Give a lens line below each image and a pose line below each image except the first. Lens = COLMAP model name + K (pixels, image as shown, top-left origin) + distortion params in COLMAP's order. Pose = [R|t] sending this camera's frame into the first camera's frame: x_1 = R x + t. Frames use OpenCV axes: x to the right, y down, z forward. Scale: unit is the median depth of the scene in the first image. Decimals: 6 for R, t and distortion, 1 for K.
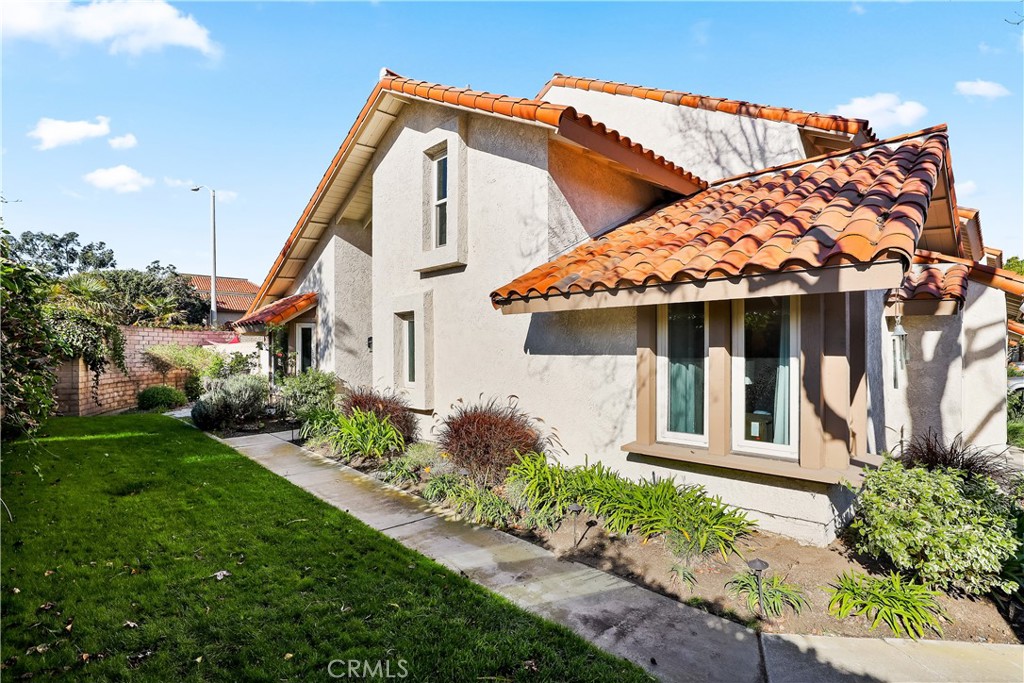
lens RADIAL K [[512.0, 0, 491.4], [0, 512.0, 341.1], [0, 0, 1]] dist [-0.054124, 0.025531]
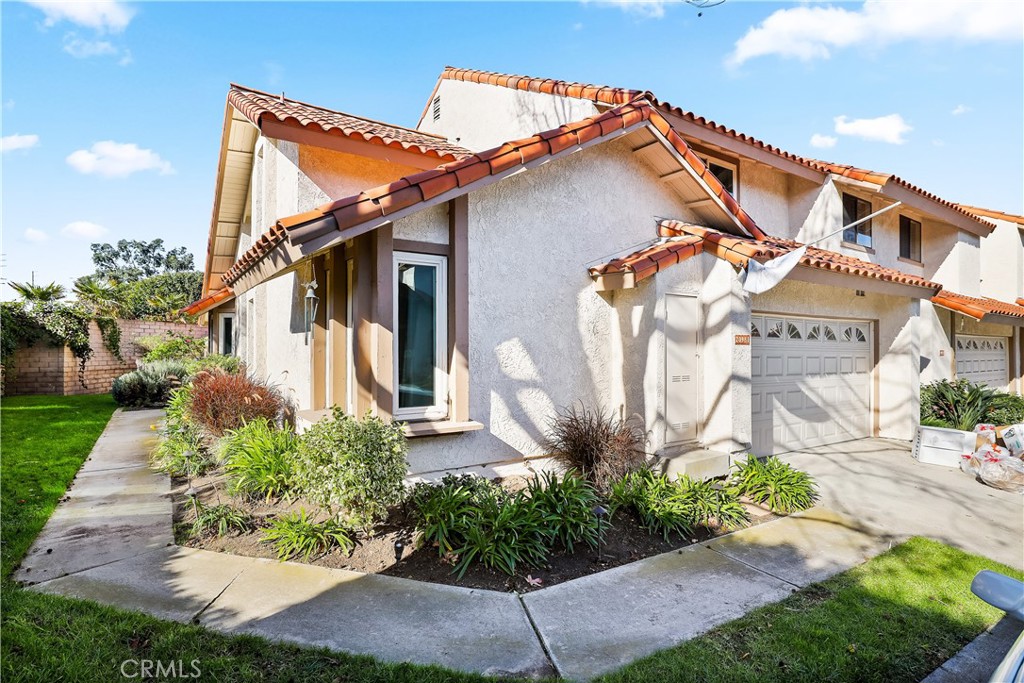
lens RADIAL K [[525.7, 0, 508.9], [0, 525.7, 344.6], [0, 0, 1]] dist [0.000044, 0.000855]
pose [[0.985202, -0.001049, -0.171391, 0.616423], [0.002451, 0.999965, 0.007970, 0.035844], [0.171377, -0.008272, 0.985171, -0.043830]]
